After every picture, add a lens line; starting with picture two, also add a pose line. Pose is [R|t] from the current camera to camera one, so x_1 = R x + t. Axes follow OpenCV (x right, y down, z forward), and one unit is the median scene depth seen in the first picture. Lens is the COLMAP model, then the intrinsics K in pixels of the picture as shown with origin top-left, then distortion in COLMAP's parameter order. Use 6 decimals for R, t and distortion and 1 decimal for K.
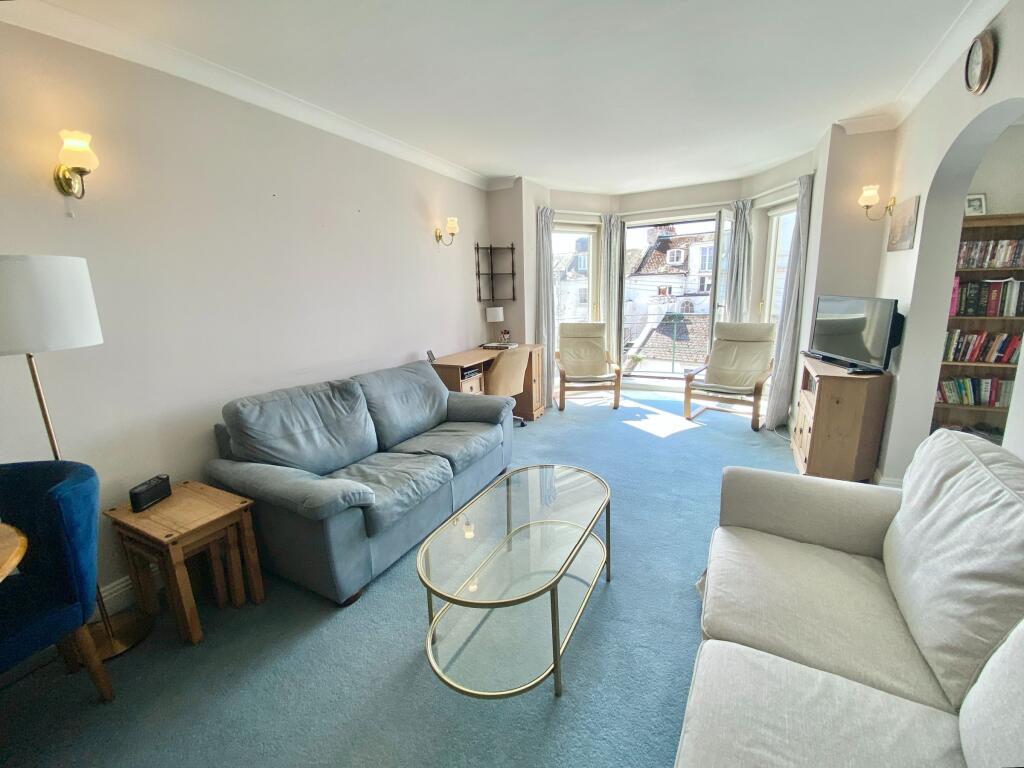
lens RADIAL K [[425.4, 0, 517.6], [0, 425.4, 394.7], [0, 0, 1]] dist [0.004040, -0.014599]
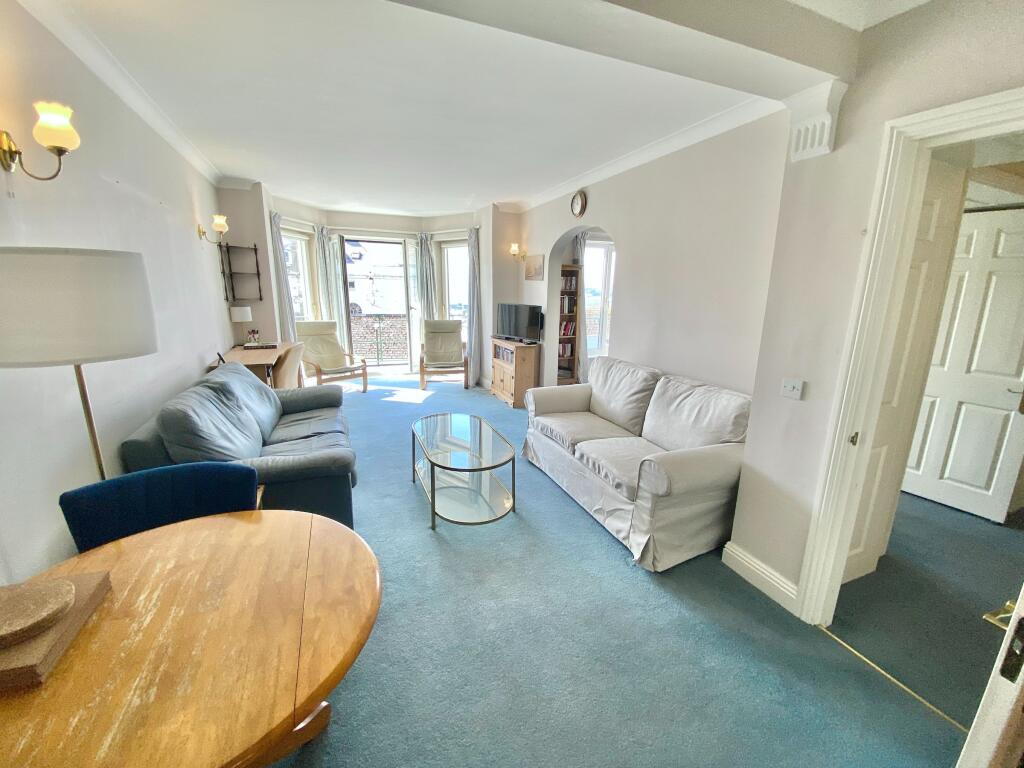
lens RADIAL K [[425.4, 0, 506.5], [0, 425.4, 384.8], [0, 0, 1]] dist [0.004040, -0.014599]
pose [[0.629024, -0.130766, 0.766309, -0.555319], [0.148206, 0.987843, 0.046914, 0.019665], [-0.763128, 0.084062, 0.640757, -0.097128]]
